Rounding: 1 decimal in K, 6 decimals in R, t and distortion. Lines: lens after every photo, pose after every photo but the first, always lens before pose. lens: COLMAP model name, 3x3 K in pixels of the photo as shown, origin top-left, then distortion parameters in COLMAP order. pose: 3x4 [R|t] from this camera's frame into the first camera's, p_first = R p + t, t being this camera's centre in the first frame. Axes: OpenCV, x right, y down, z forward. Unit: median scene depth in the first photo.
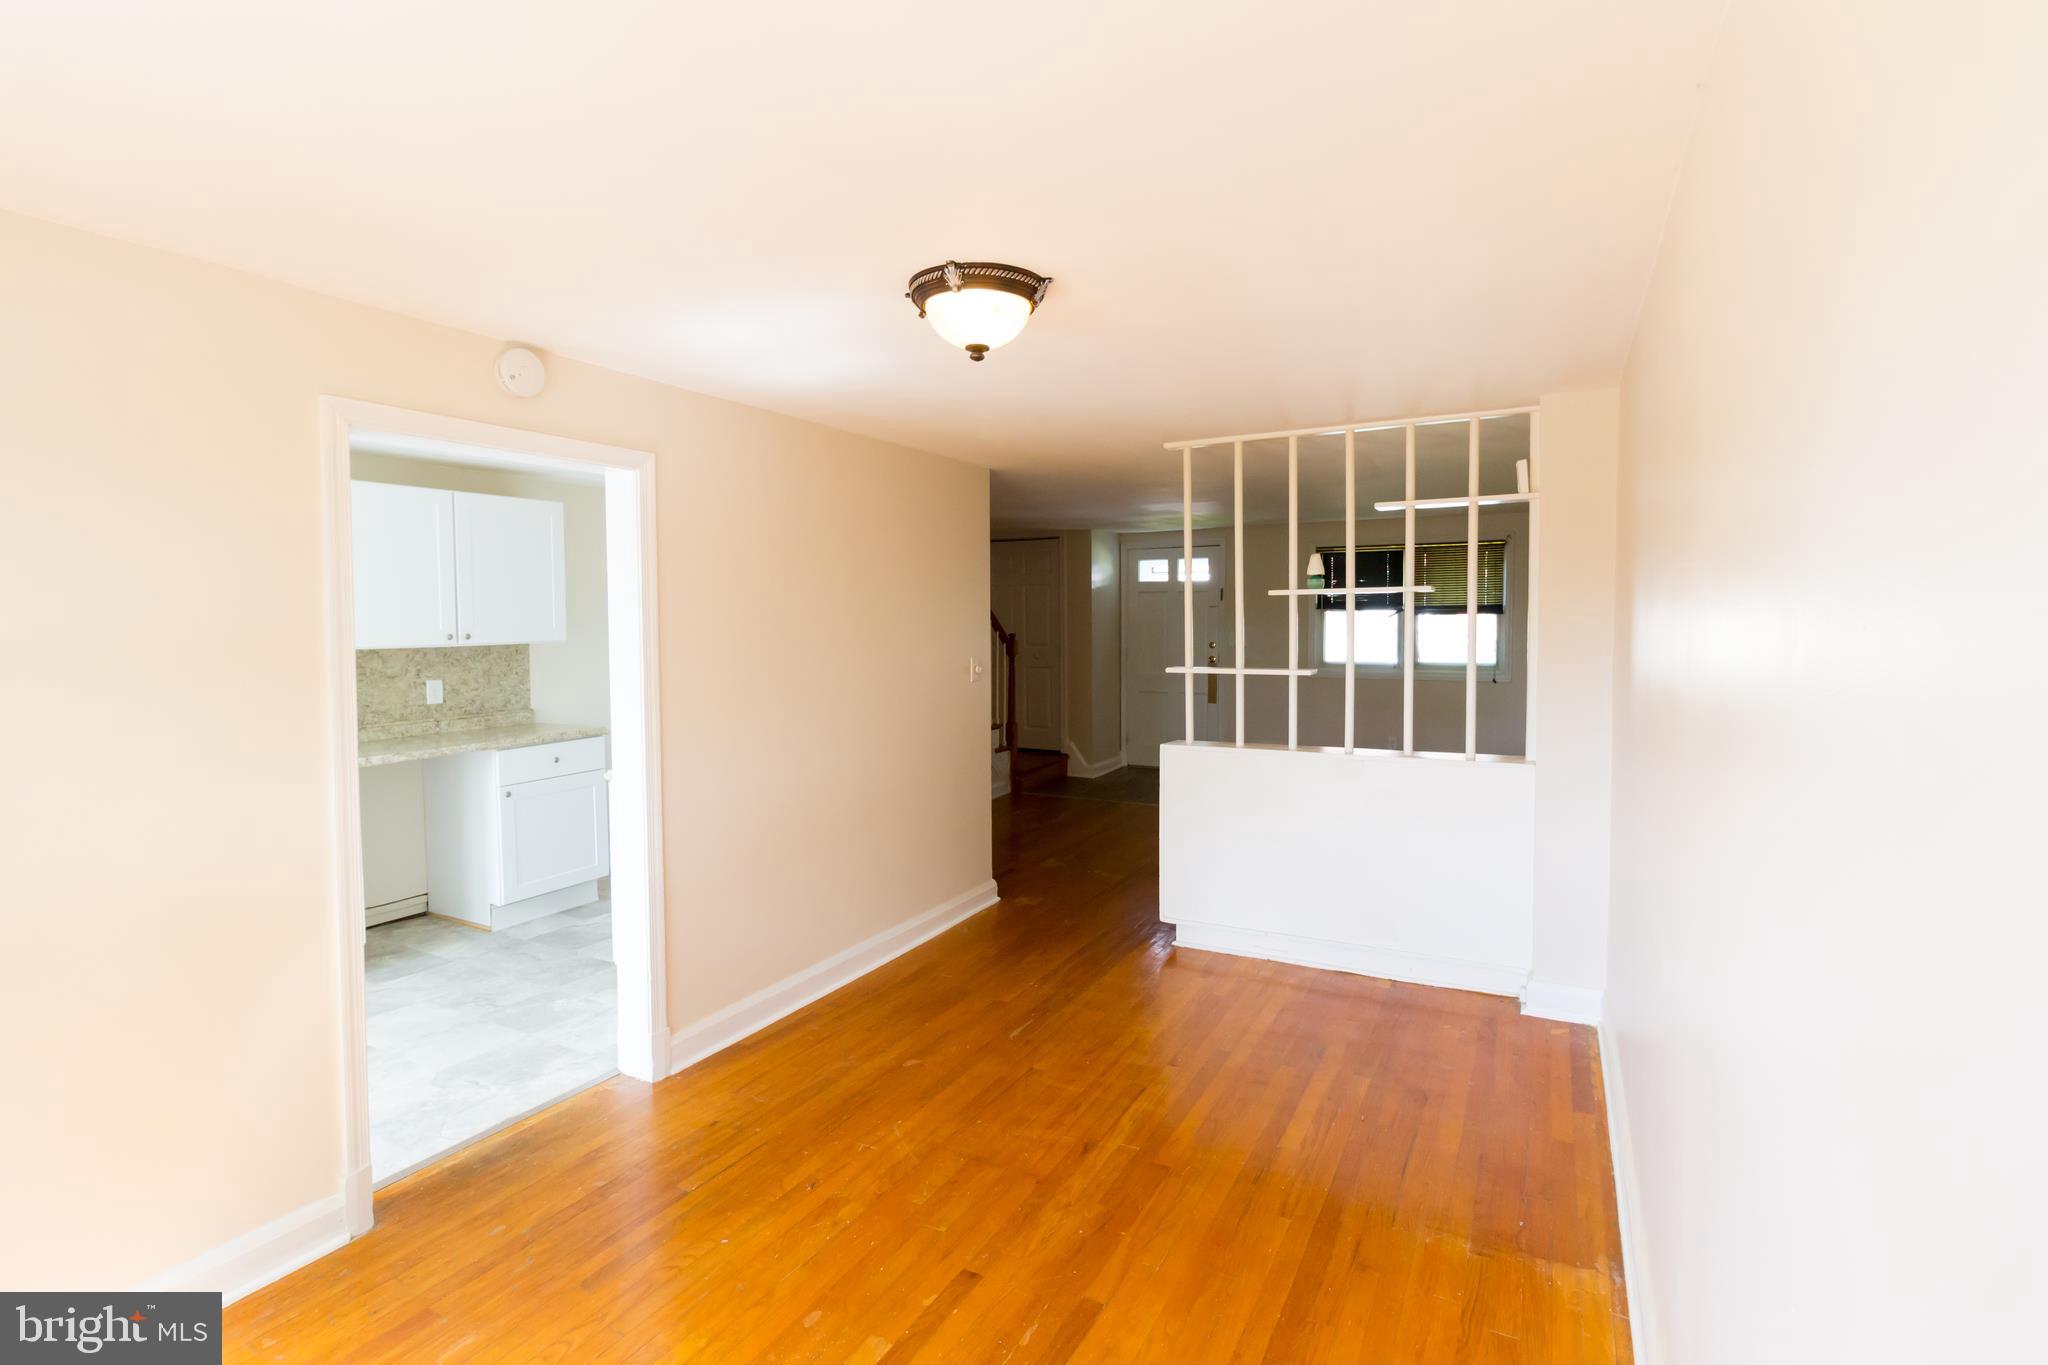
lens RADIAL K [[963.6, 0, 1023.1], [0, 963.6, 658.6], [0, 0, 1]] dist [-0.001697, 0.000822]
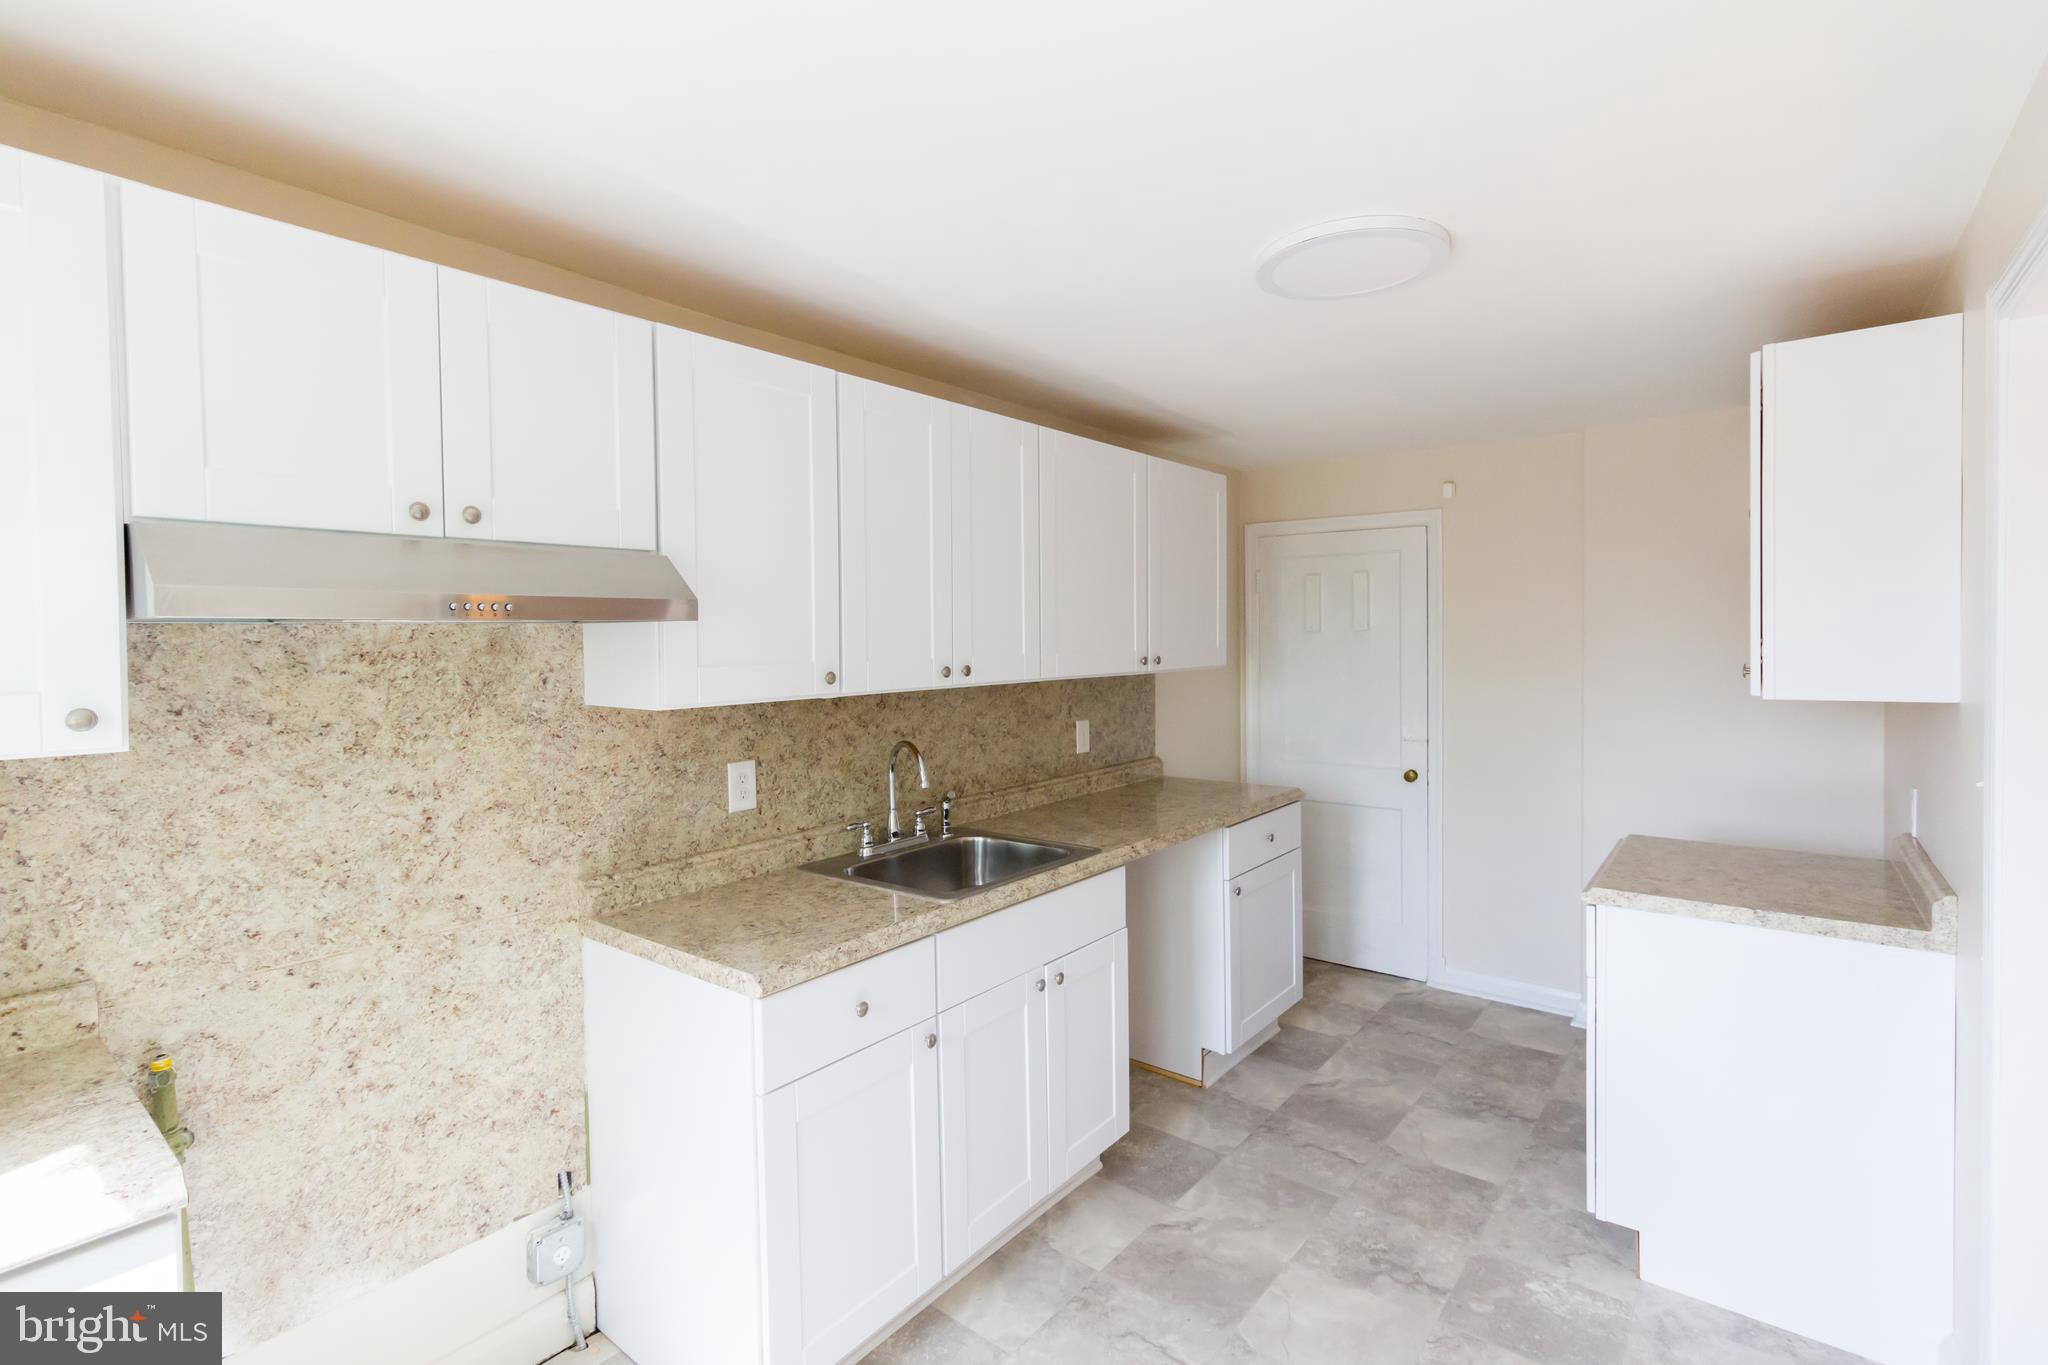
lens RADIAL K [[942.1, 0, 1026.7], [0, 942.1, 659.0], [0, 0, 1]] dist [0.001466, 0.000748]
pose [[0.984383, -0.002261, -0.176024, -0.531771], [-0.001717, 0.999747, -0.022446, -0.007936], [0.176030, 0.022398, 0.984130, 0.293261]]
